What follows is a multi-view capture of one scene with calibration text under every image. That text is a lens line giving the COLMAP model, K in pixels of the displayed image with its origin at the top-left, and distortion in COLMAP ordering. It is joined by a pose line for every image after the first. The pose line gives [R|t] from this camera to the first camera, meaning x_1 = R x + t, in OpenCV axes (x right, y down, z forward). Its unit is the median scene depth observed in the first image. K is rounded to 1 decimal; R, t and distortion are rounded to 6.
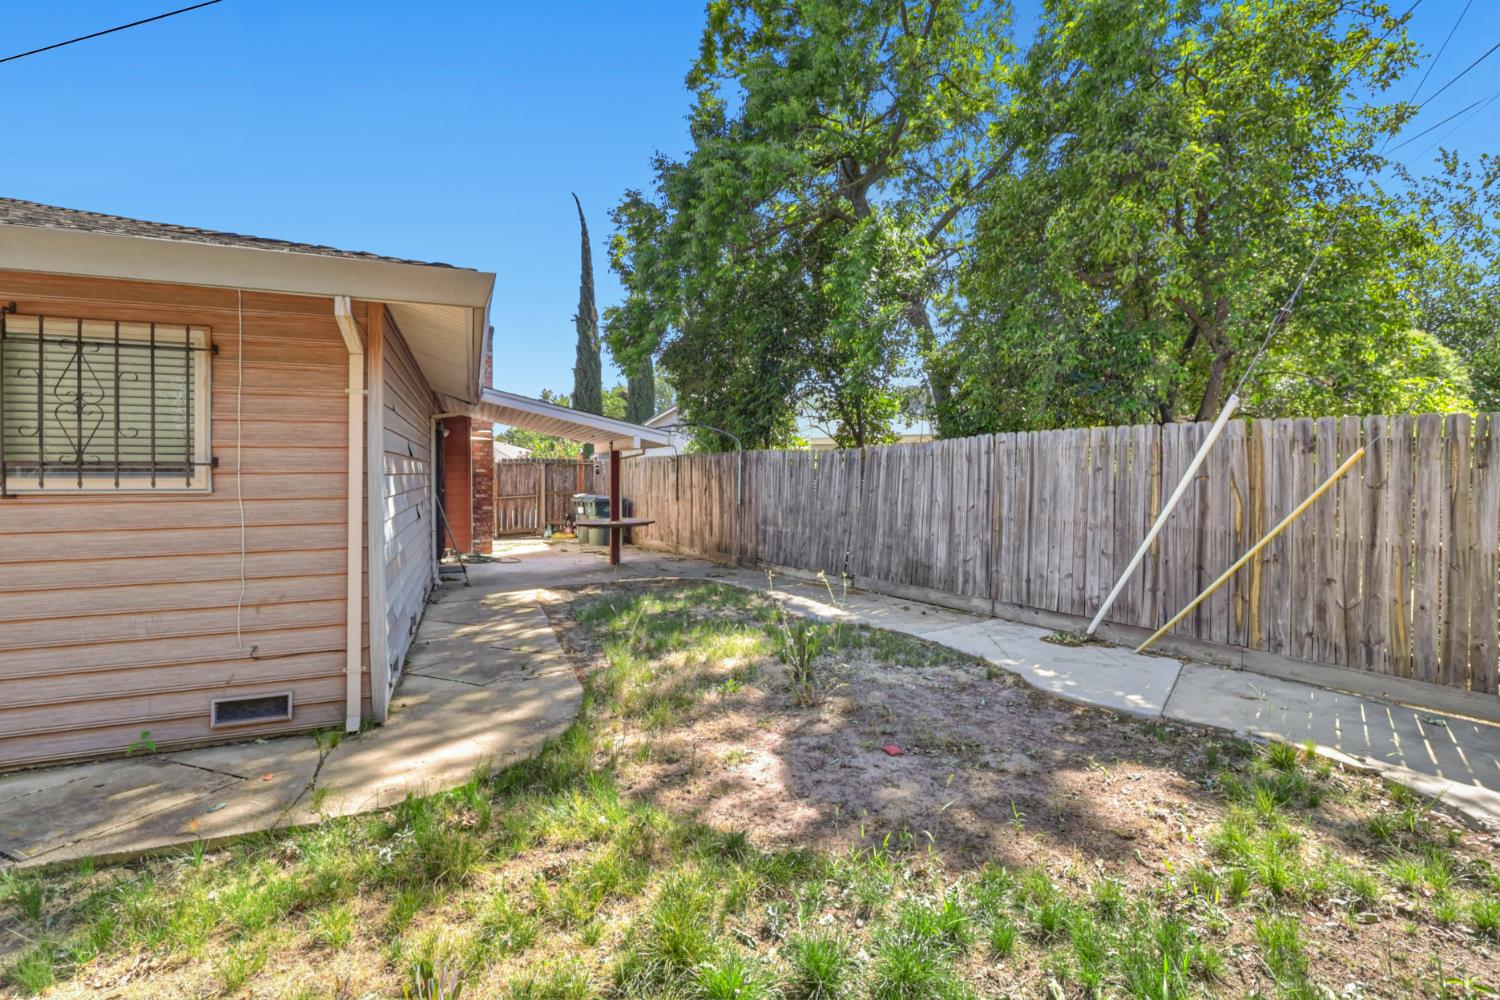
lens RADIAL K [[733.9, 0, 751.0], [0, 733.9, 405.3], [0, 0, 1]] dist [-0.015356, -0.000196]
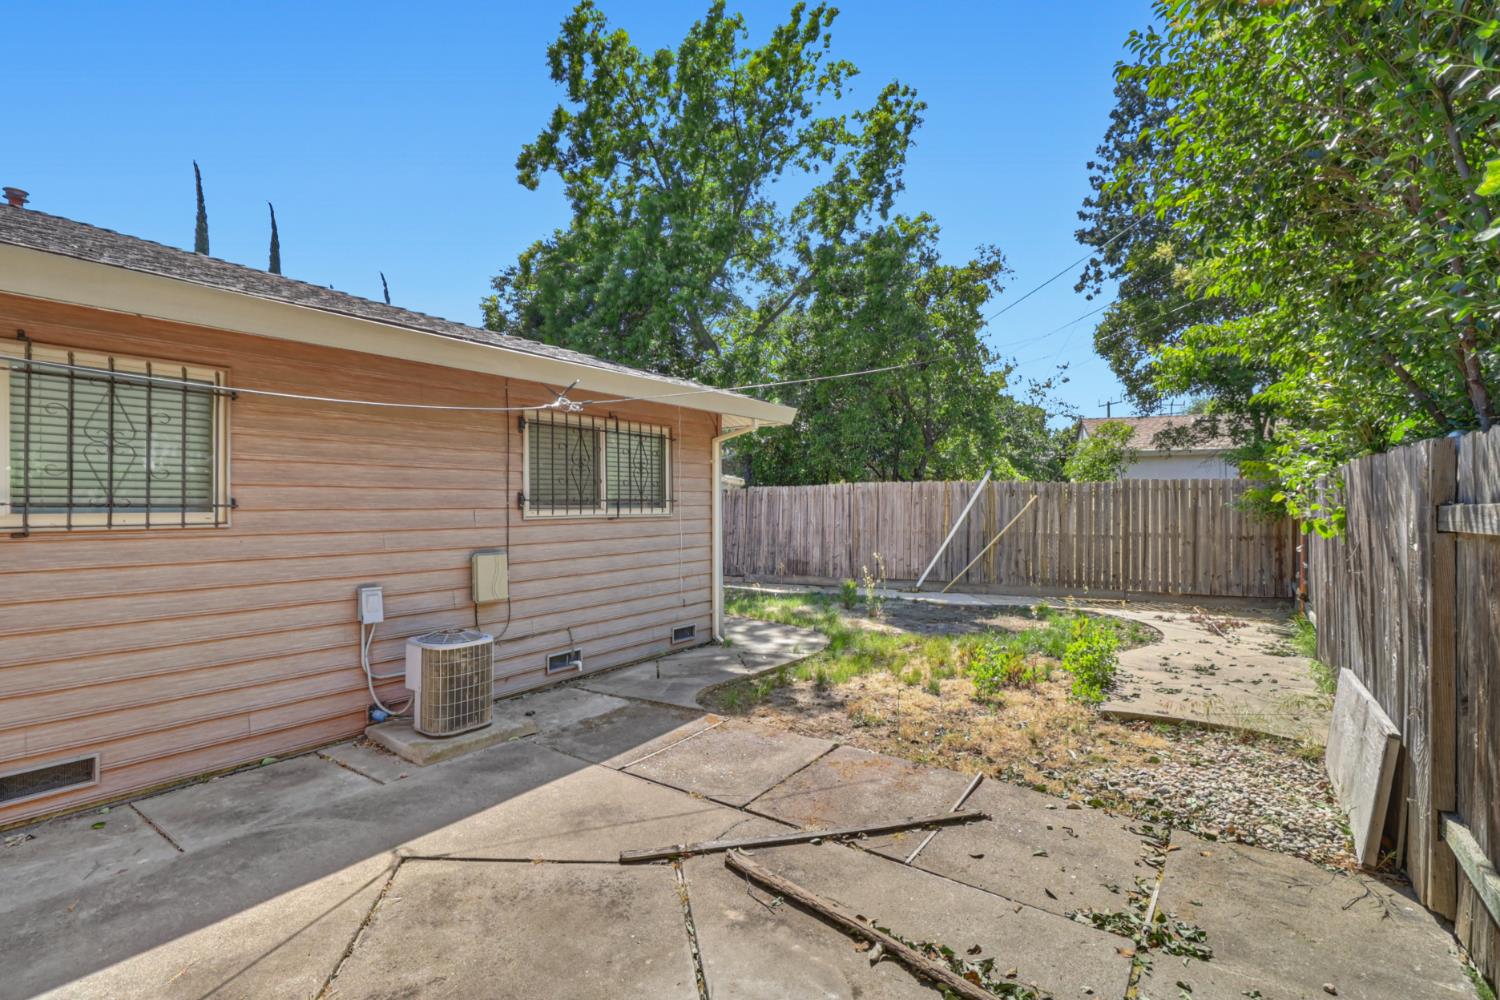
lens RADIAL K [[691.3, 0, 750.0], [0, 691.3, 500.0], [0, 0, 1]] dist [-0.000863, -0.000058]
pose [[0.856394, -0.004058, 0.516307, -0.672265], [-0.033277, 0.997456, 0.063035, -0.017454], [-0.515250, -0.071164, 0.854080, -0.263709]]
